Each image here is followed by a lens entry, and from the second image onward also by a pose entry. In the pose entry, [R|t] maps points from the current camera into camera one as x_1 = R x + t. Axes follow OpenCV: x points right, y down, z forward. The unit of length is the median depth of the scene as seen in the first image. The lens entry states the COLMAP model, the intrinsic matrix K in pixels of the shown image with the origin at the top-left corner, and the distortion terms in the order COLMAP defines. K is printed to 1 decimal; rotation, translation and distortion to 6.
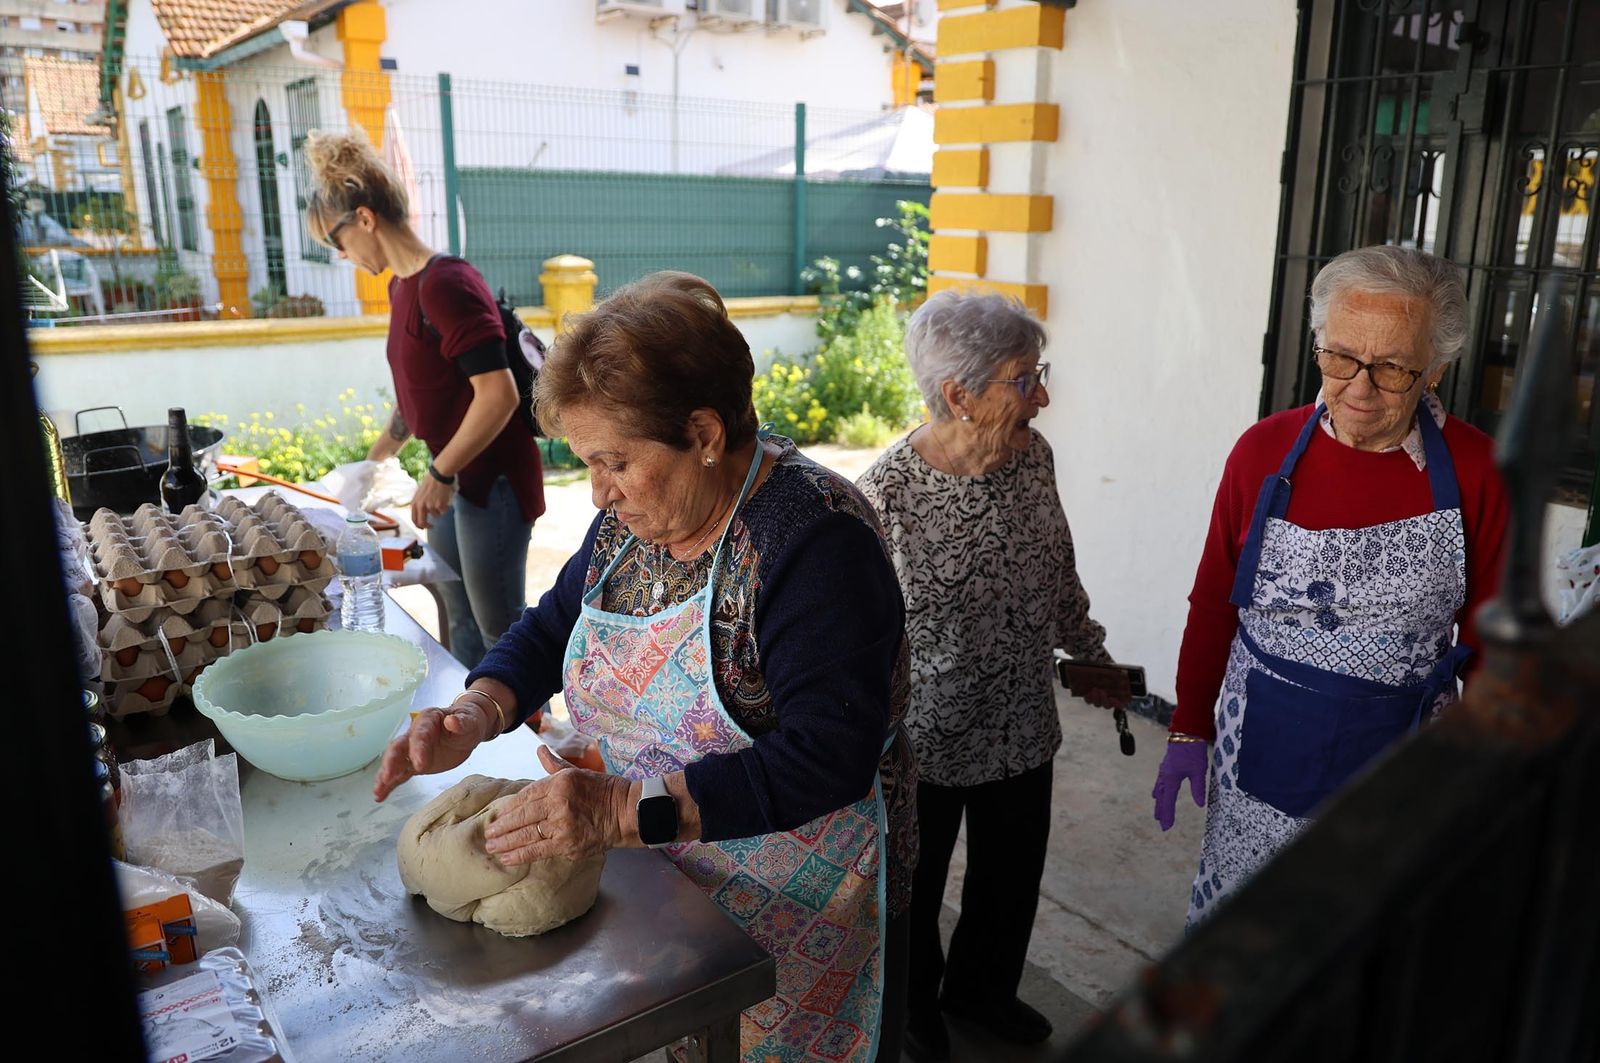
lens RADIAL K [[1181.8, 0, 865.2], [0, 1181.8, 537.7], [0, 0, 1]] dist [-0.093032, 0.063007]
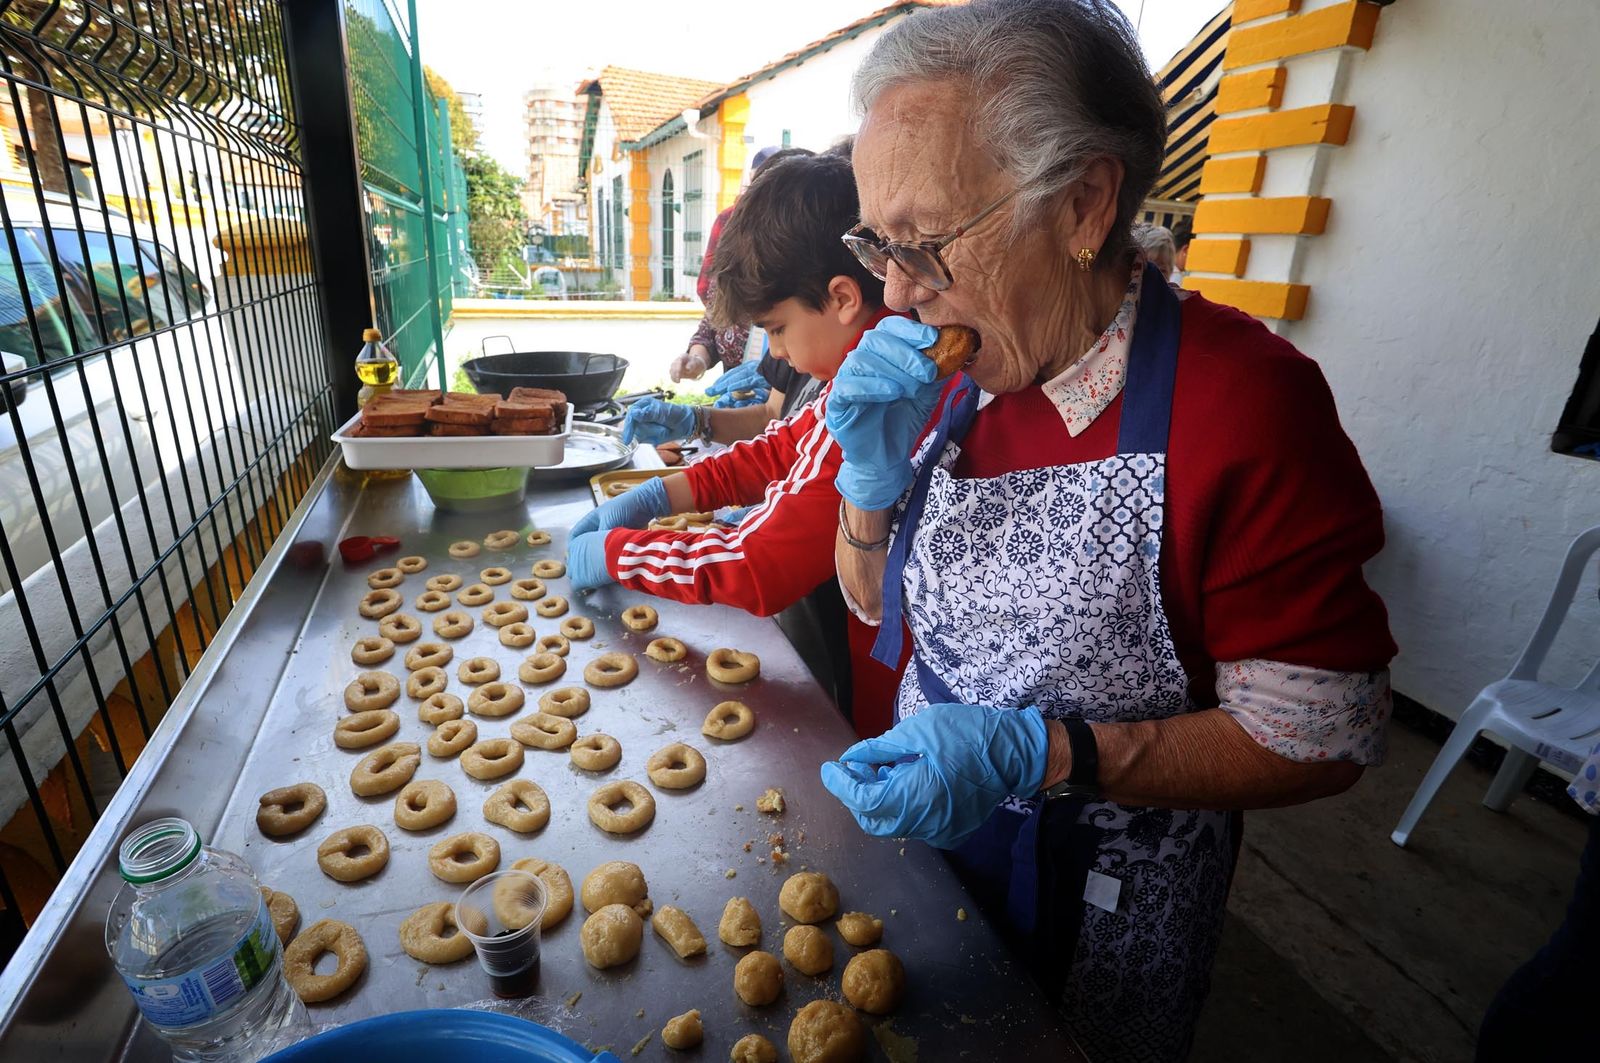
lens RADIAL K [[785.3, 0, 800.0], [0, 785.3, 531.5], [0, 0, 1]] dist [-0.043232, 0.000158]
pose [[0.953478, 0.122738, -0.275347, -0.039471], [-0.105340, 0.991438, 0.077164, 0.001774], [0.282460, -0.044569, 0.958243, 0.105379]]
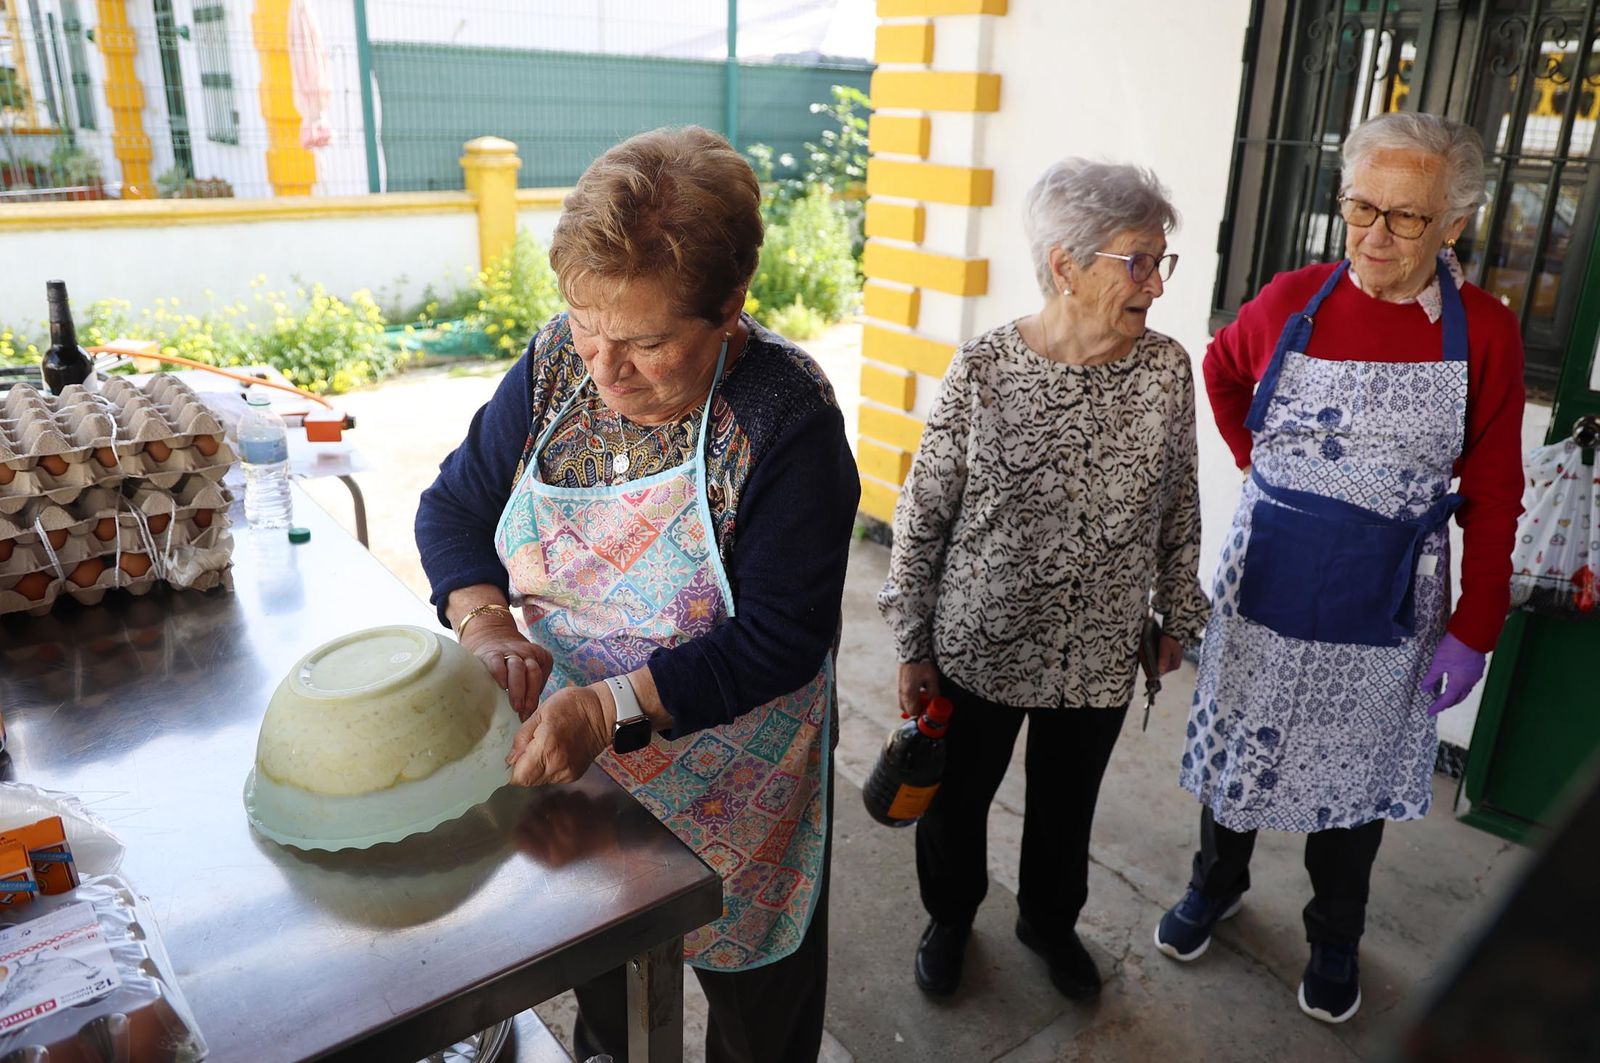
lens RADIAL K [[1183.2, 0, 844.2], [0, 1183.2, 522.8], [0, 0, 1]] dist [-0.086554, 0.056975]
pose [[0.999119, 0.003669, 0.041813, -0.003108], [-0.006755, 0.997244, 0.073886, 0.002028], [-0.041426, -0.074104, 0.996390, 0.014631]]
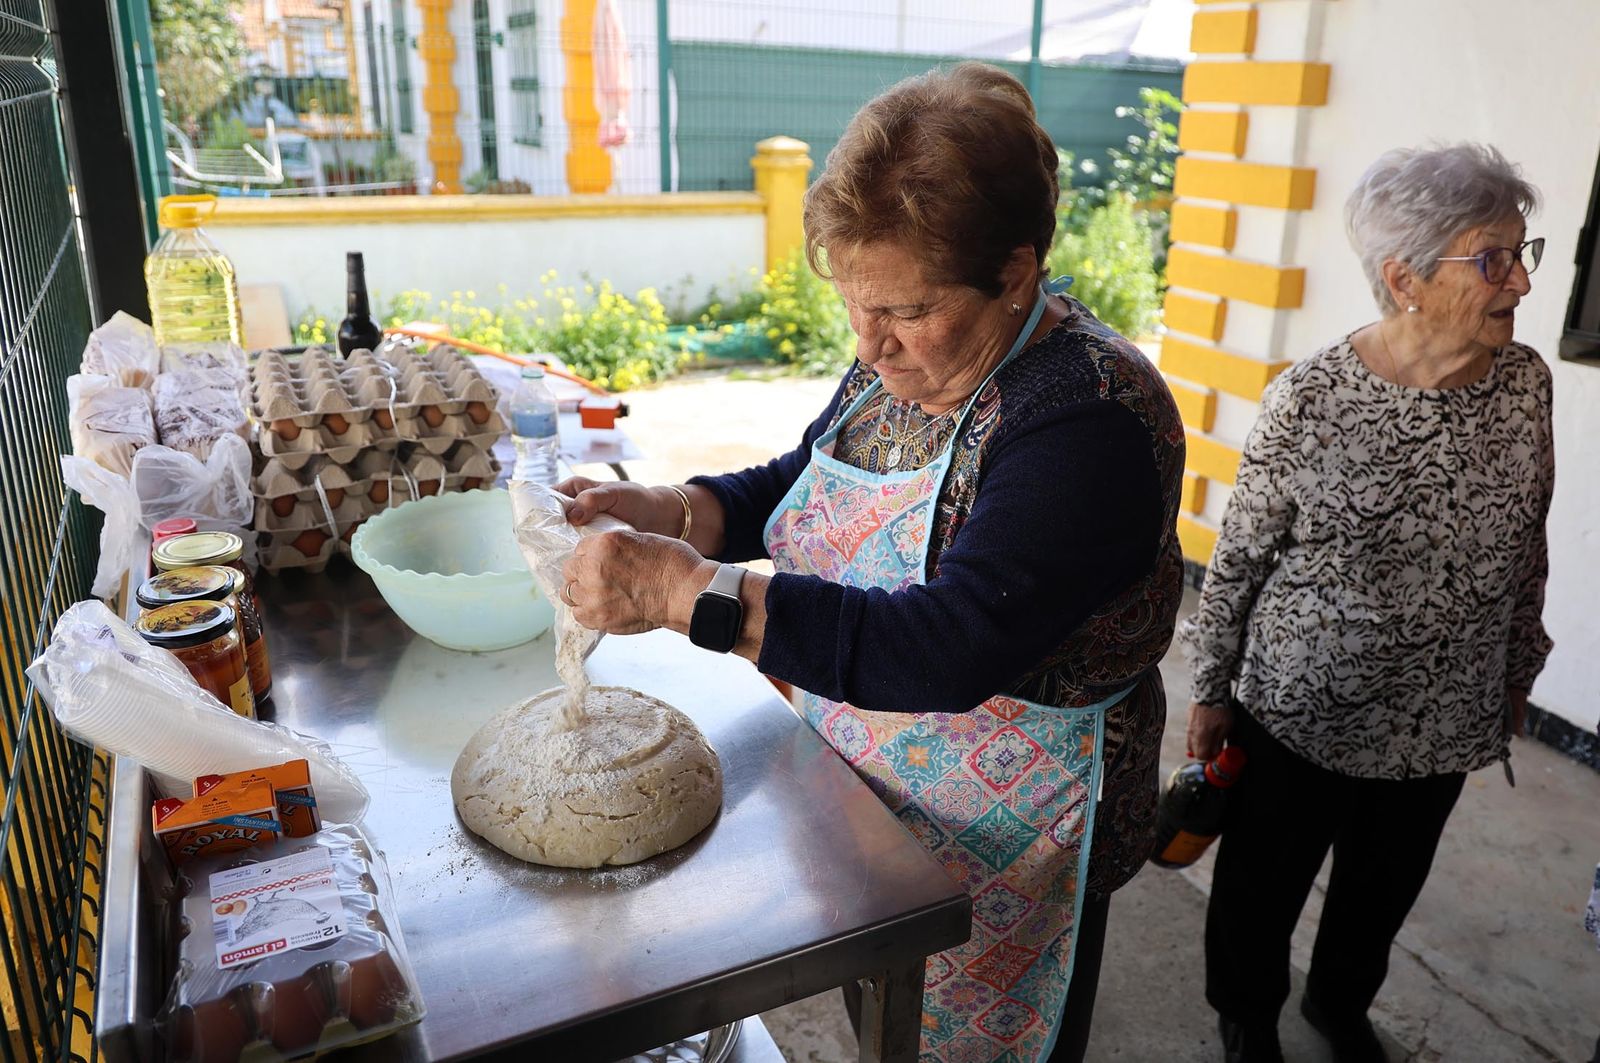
lens RADIAL K [[1248.2, 0, 900.4], [0, 1248.2, 538.7], [0, 0, 1]] dist [-0.099802, 0.072201]
pose [[0.988196, 0.063872, -0.139248, -0.003239], [-0.054739, 0.996151, 0.068461, 0.007247], [0.143084, -0.060031, 0.987888, 0.020799]]
